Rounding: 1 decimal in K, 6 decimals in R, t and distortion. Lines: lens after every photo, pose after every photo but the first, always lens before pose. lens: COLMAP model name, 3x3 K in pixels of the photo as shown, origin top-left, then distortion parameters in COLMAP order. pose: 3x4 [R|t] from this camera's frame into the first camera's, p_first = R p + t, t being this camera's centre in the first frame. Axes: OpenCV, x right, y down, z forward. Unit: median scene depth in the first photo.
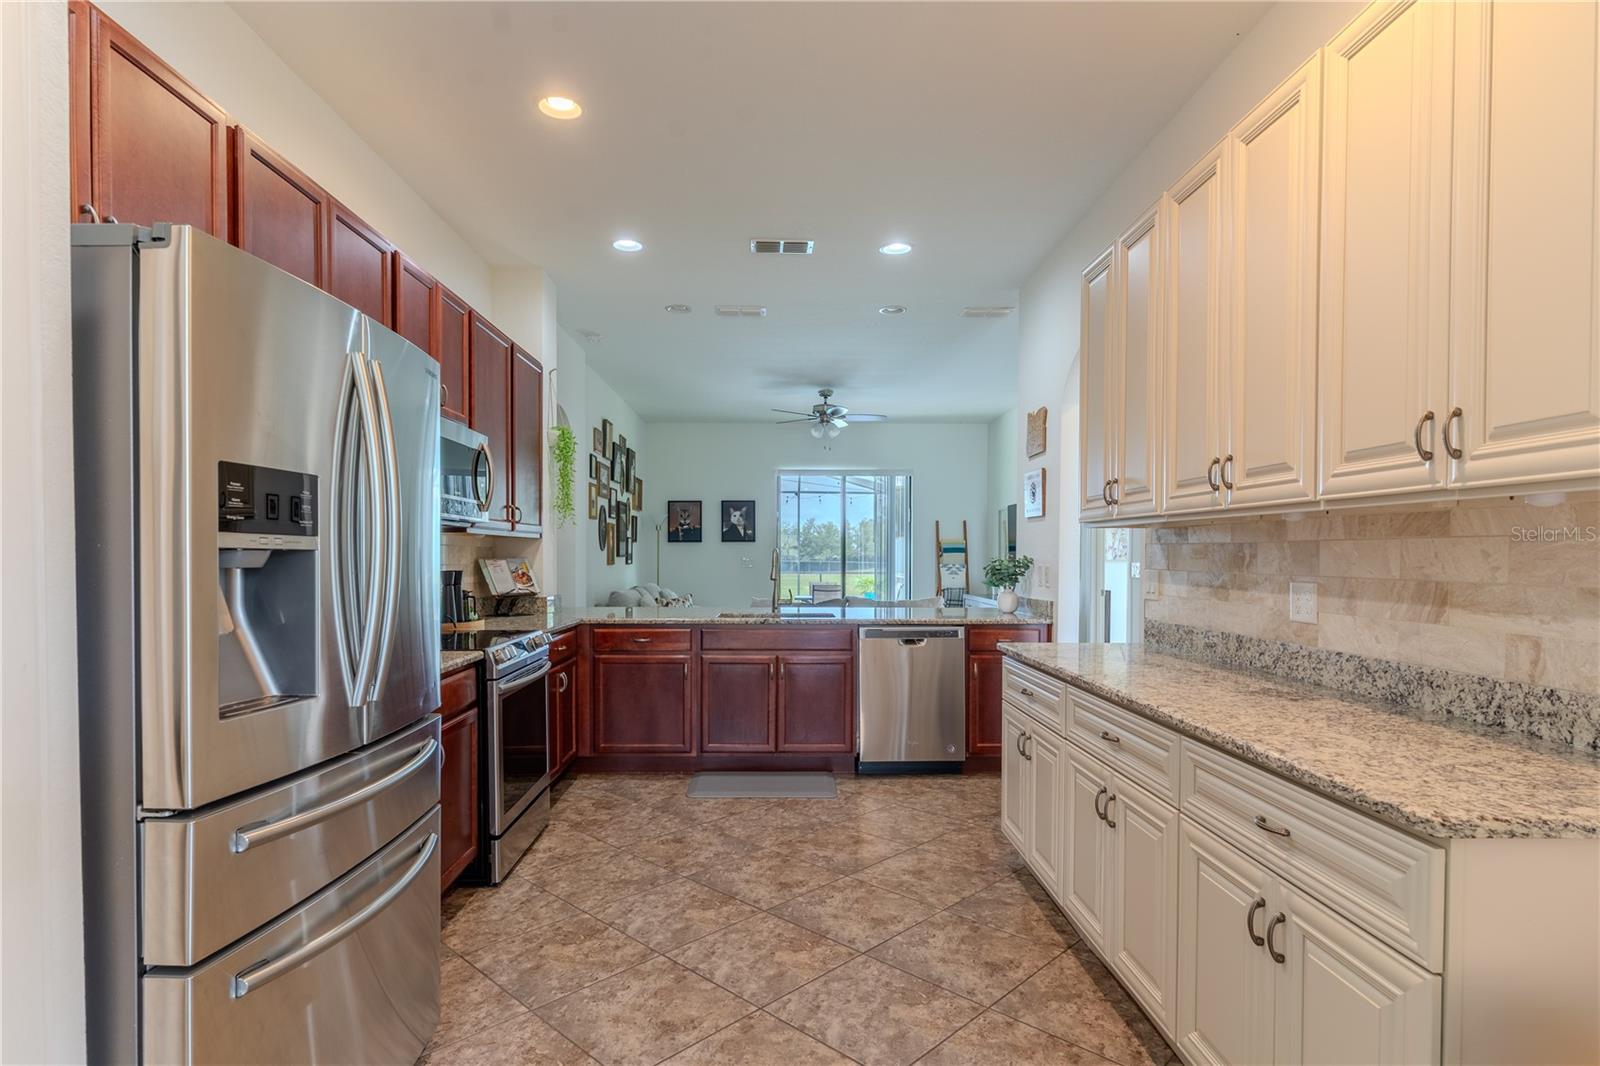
lens RADIAL K [[834.1, 0, 789.7], [0, 834.1, 566.8], [0, 0, 1]] dist [0.000691, 0.000854]
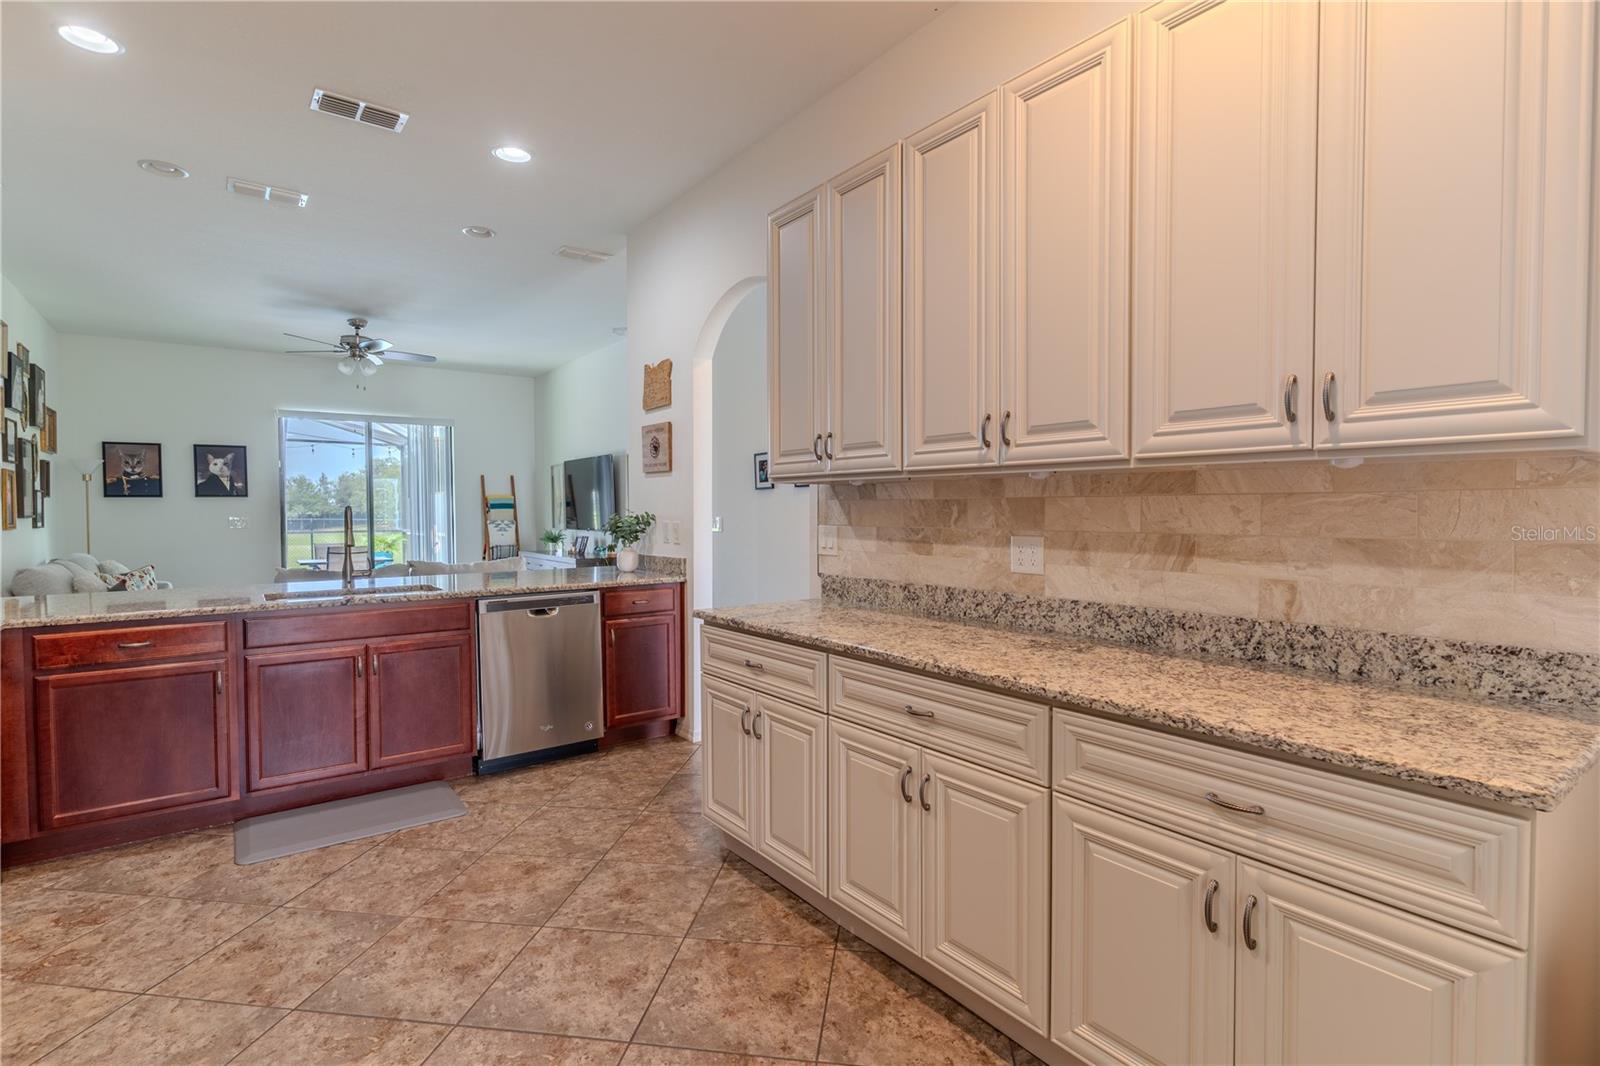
lens RADIAL K [[763.5, 0, 797.3], [0, 763.5, 527.2], [0, 0, 1]] dist [0.001508, -0.000473]
pose [[0.810693, -0.021215, 0.585087, -0.115489], [0.015834, 0.999772, 0.014312, -0.006881], [-0.585258, -0.002338, 0.810844, 0.220298]]
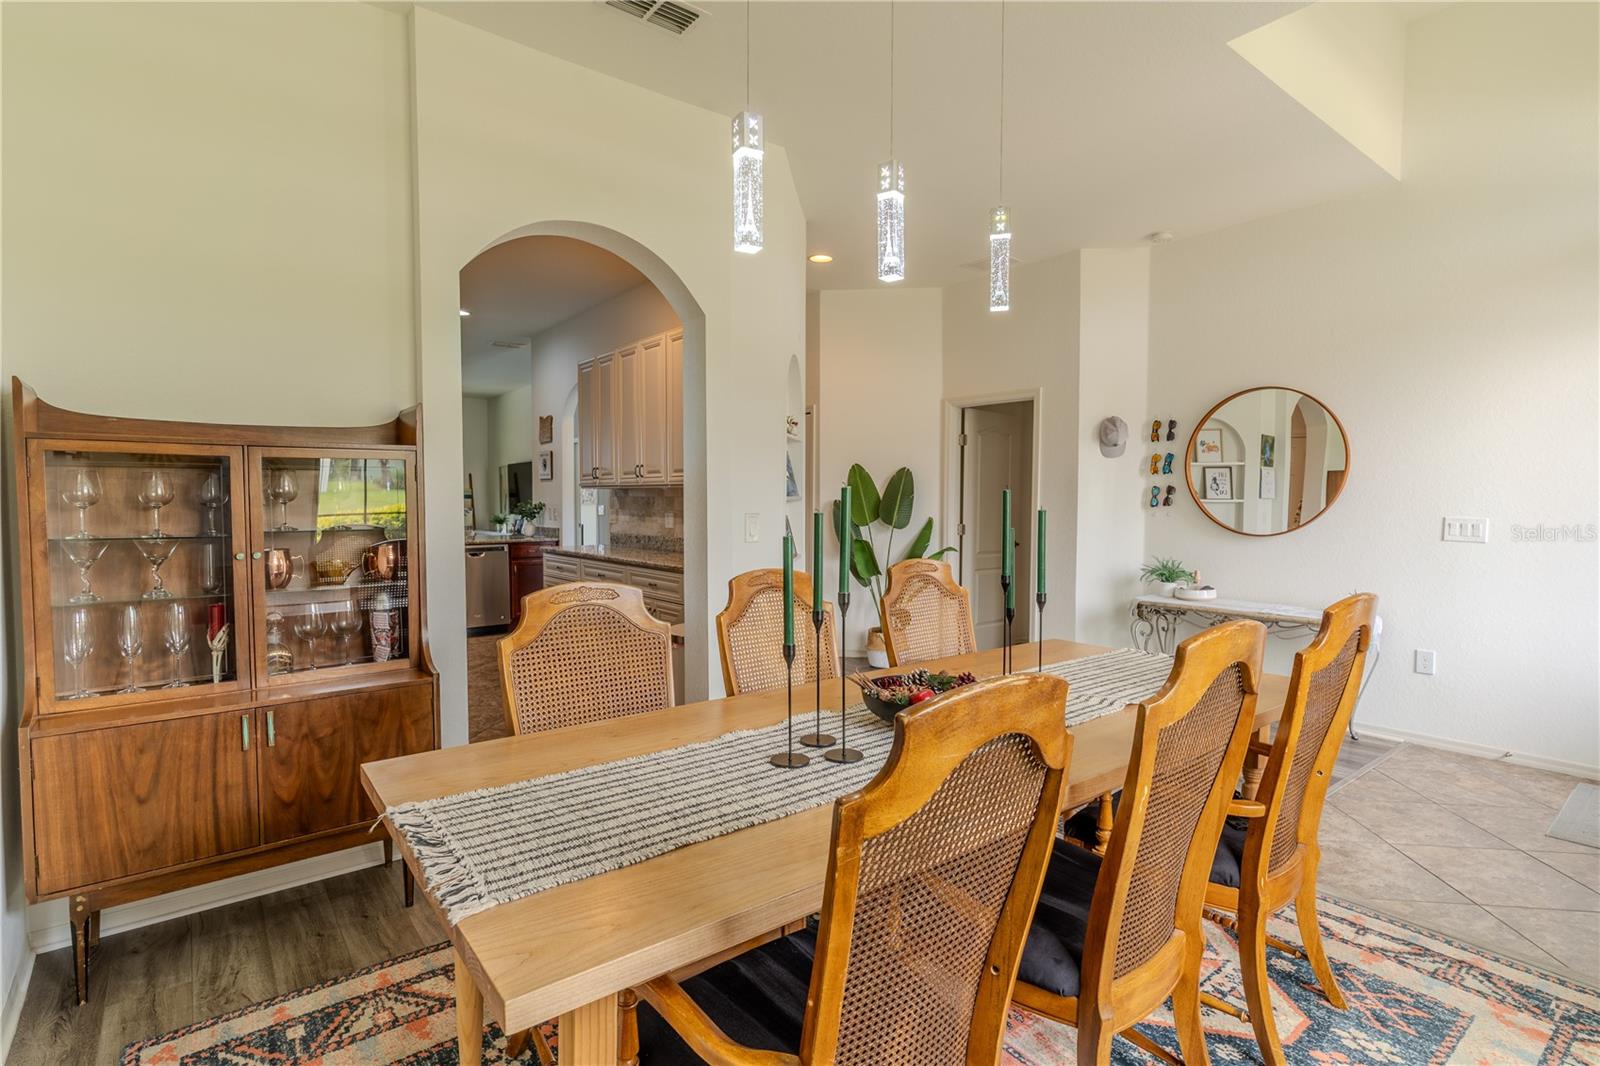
lens RADIAL K [[763.5, 0, 802.0], [0, 763.5, 535.3], [0, 0, 1]] dist [0.001508, -0.000473]
pose [[0.788821, -0.031276, 0.613827, -0.302734], [0.010628, 0.999249, 0.037256, 0.002415], [-0.614532, -0.022864, 0.788561, -0.657311]]
